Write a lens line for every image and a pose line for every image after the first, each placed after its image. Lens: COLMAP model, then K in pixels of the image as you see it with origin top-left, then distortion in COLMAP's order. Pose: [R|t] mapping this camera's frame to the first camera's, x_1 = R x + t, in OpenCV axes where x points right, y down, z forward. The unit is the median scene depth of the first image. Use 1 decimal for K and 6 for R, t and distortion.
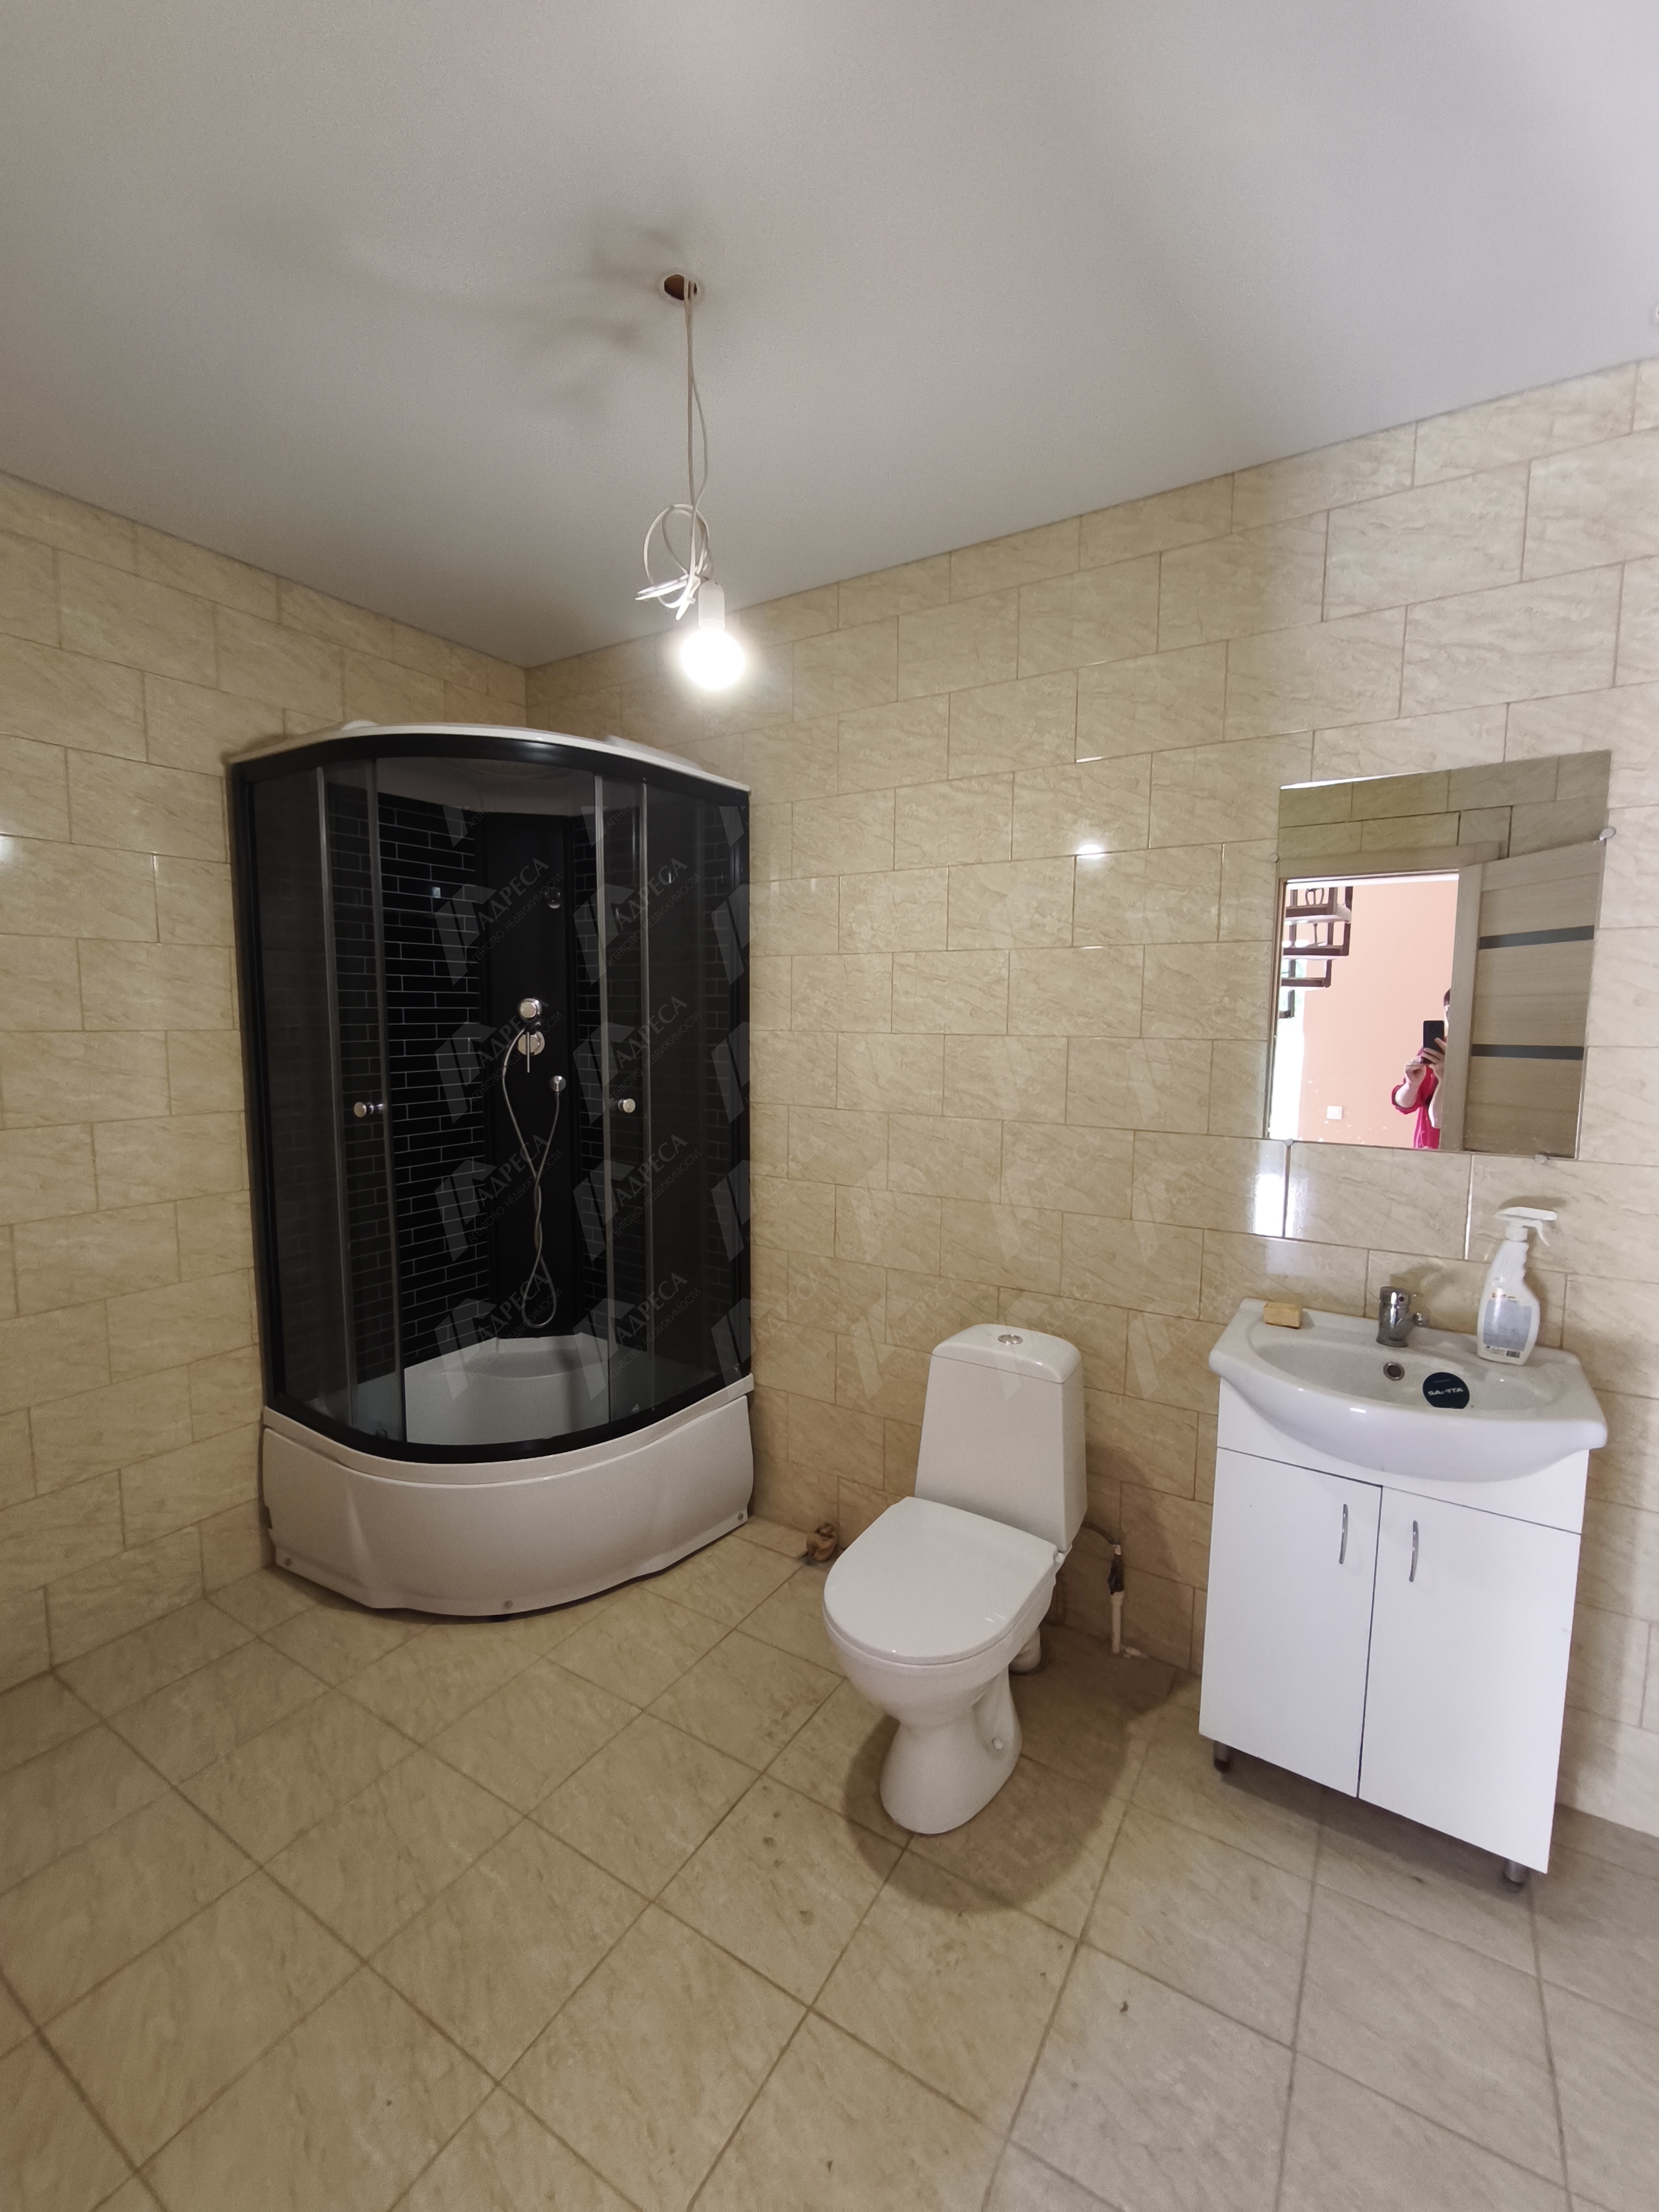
lens RADIAL K [[921.7, 0, 829.5], [0, 921.7, 1106.0], [0, 0, 1]] dist [-0.000333, -0.000313]
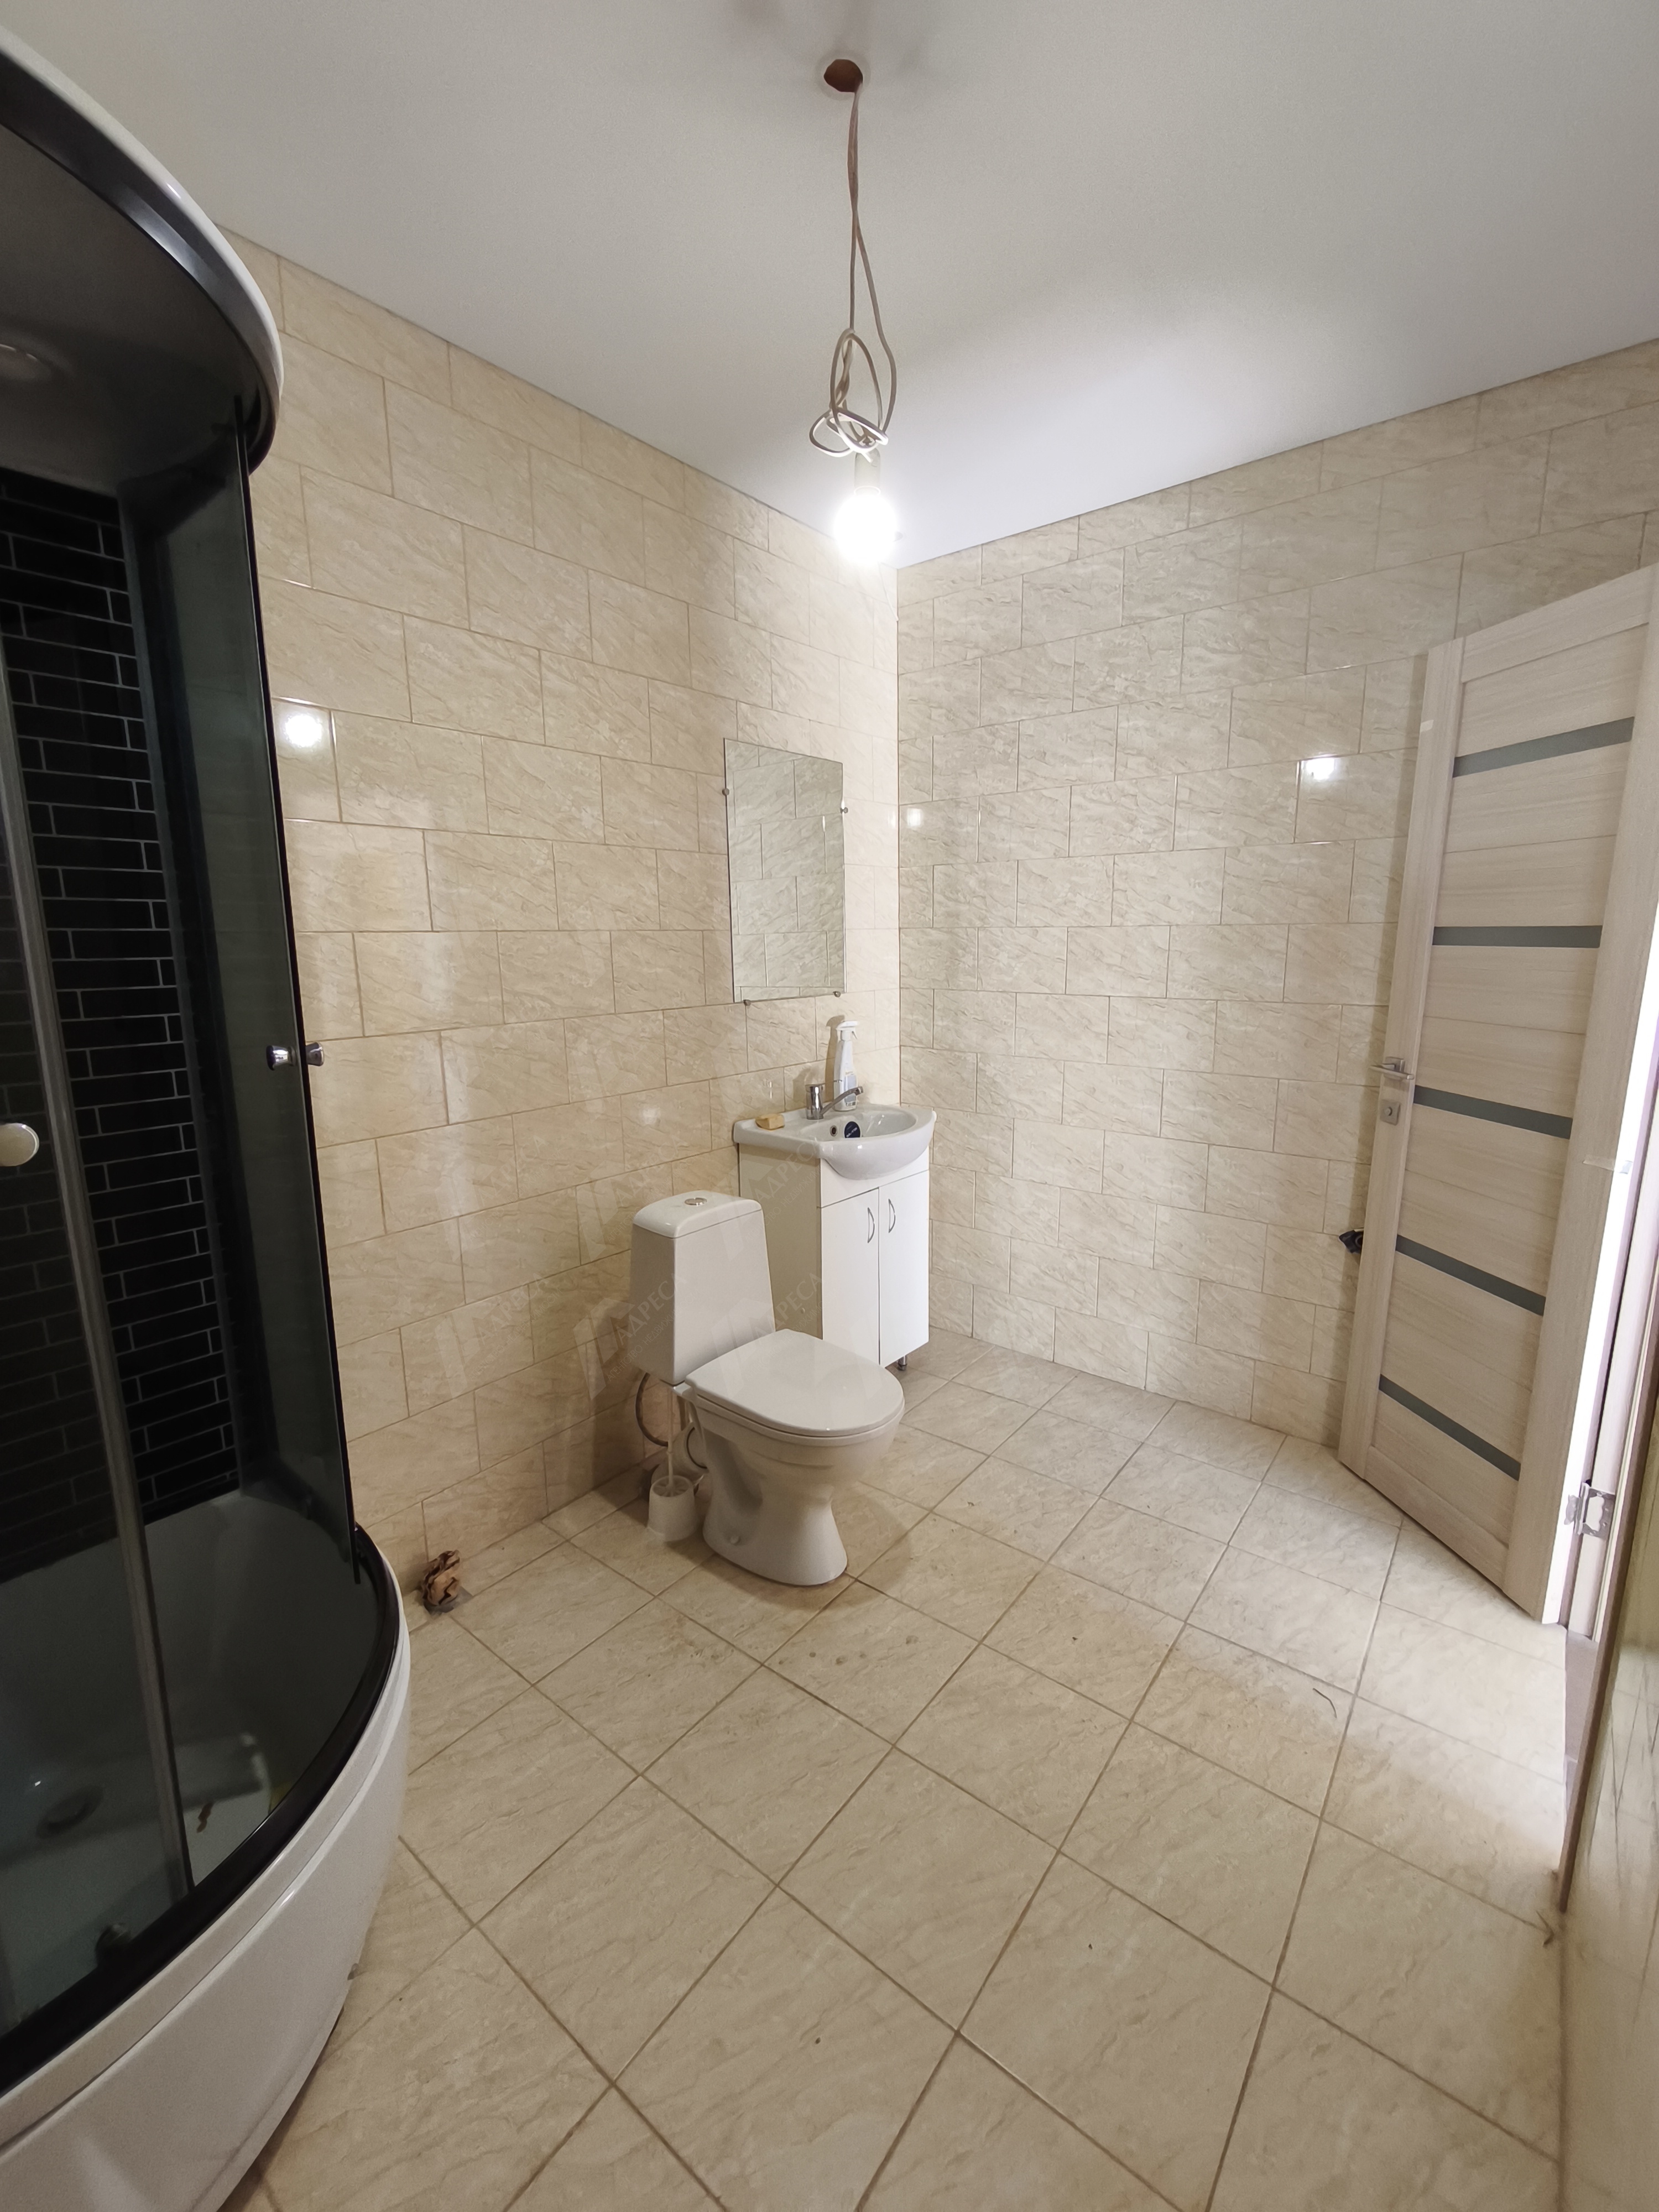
lens RADIAL K [[932.6, 0, 829.5], [0, 932.6, 1106.0], [0, 0, 1]] dist [-0.001532, 0.009154]
pose [[0.122219, -0.187105, 0.974707, -0.950182], [0.114149, 0.978203, 0.173463, -0.041190], [-0.985917, 0.090061, 0.140913, 0.733988]]
